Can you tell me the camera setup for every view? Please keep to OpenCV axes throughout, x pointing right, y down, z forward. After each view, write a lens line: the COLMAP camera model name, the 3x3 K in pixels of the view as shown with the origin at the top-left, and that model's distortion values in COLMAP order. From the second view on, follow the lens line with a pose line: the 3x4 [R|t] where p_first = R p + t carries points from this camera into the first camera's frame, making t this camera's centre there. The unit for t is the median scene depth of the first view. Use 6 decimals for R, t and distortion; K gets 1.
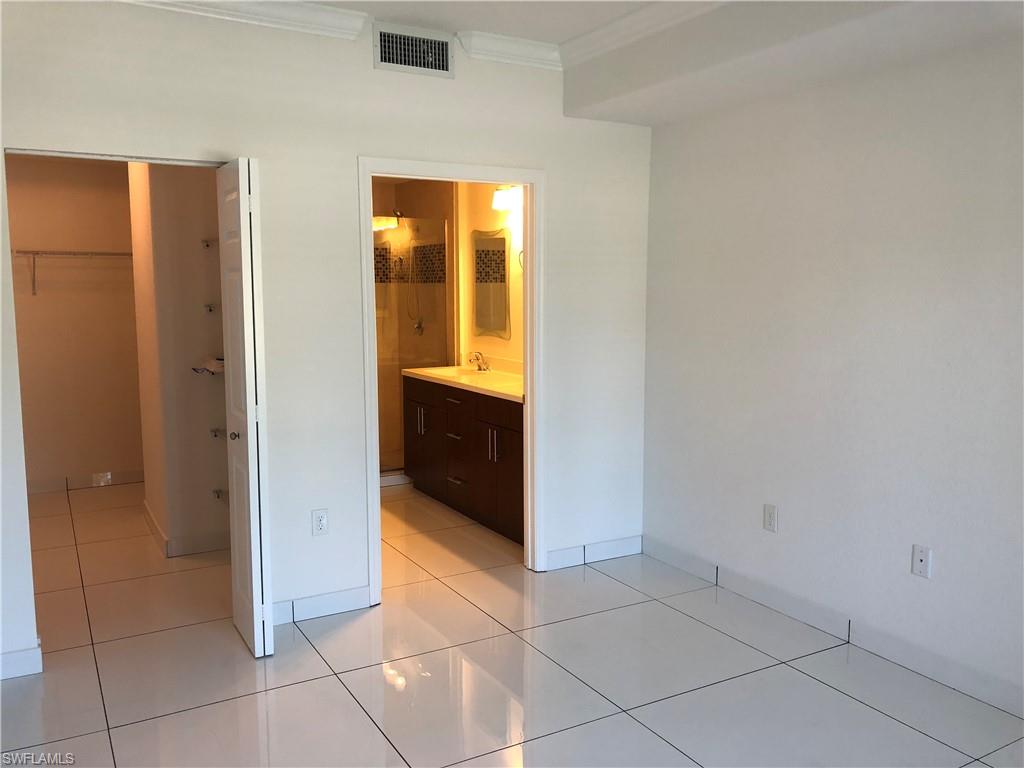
lens RADIAL K [[854.0, 0, 513.1], [0, 854.0, 364.8], [0, 0, 1]] dist [-0.006331, -0.006640]
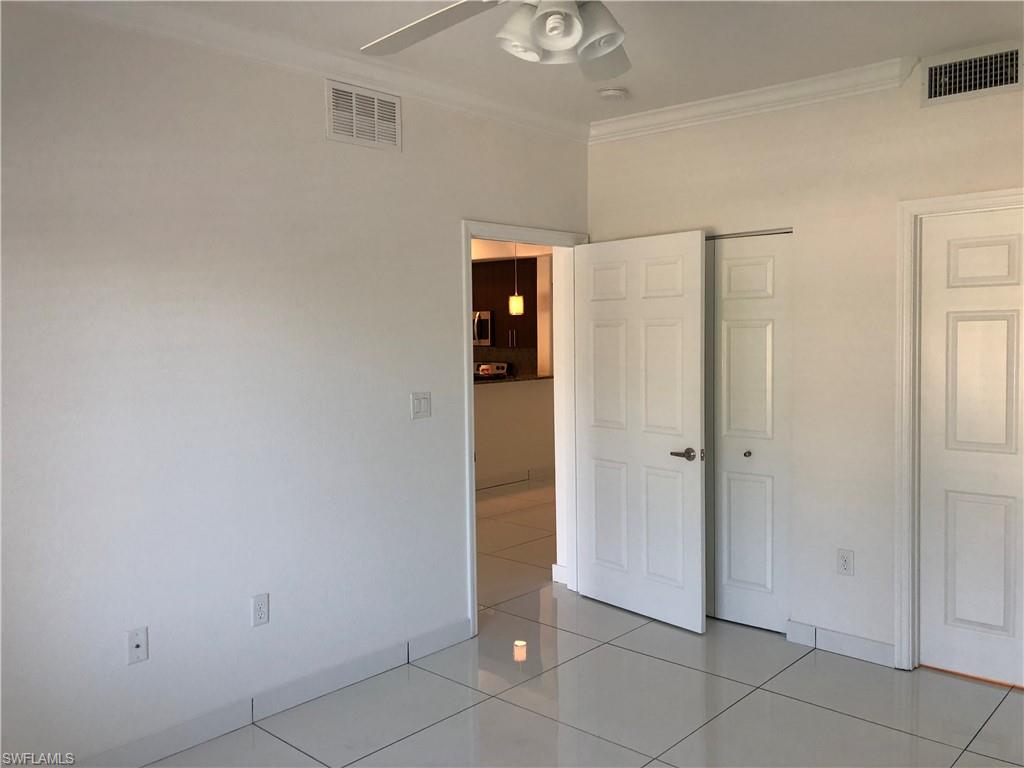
lens RADIAL K [[842.4, 0, 510.3], [0, 842.4, 377.6], [0, 0, 1]] dist [-0.000669, -0.007538]
pose [[0.297195, 0.042261, -0.953881, 0.615812], [-0.087852, 0.995993, 0.016755, -0.018871], [0.950766, 0.078821, 0.299717, 0.296662]]
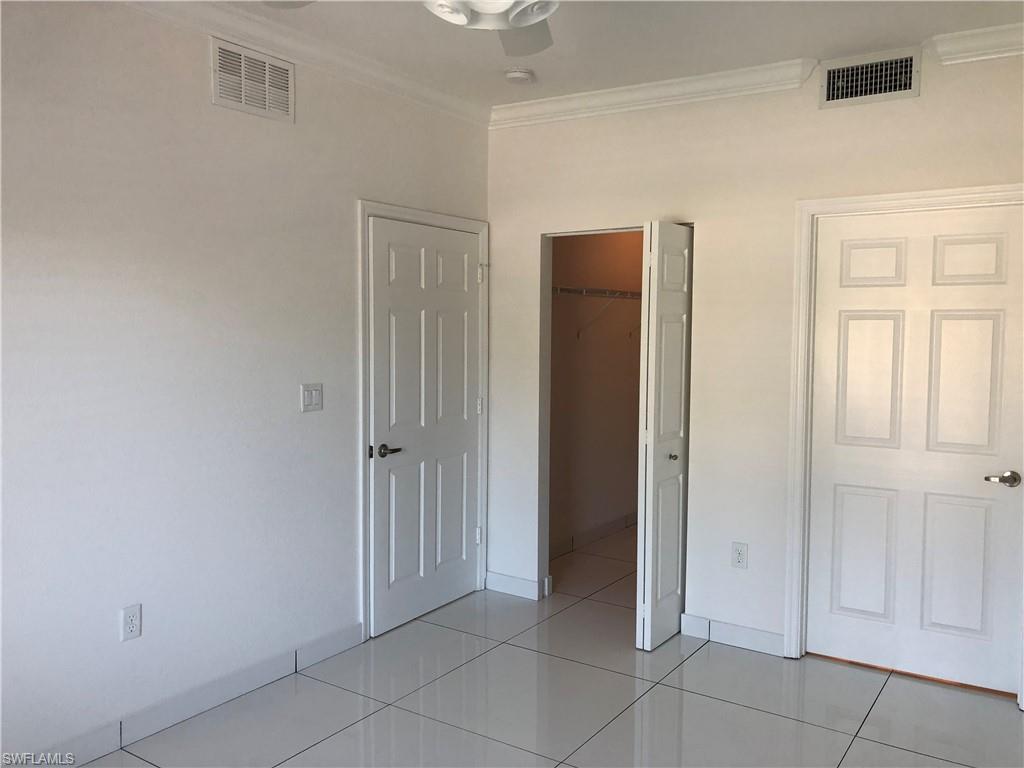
lens RADIAL K [[842.2, 0, 512.0], [0, 842.2, 384.0], [0, 0, 1]] dist [-0.049377, 0.105713]
pose [[0.442137, 0.059842, -0.894949, 0.560363], [-0.101907, 0.994663, 0.016164, -0.012300], [0.891140, 0.084055, 0.445875, 0.279612]]
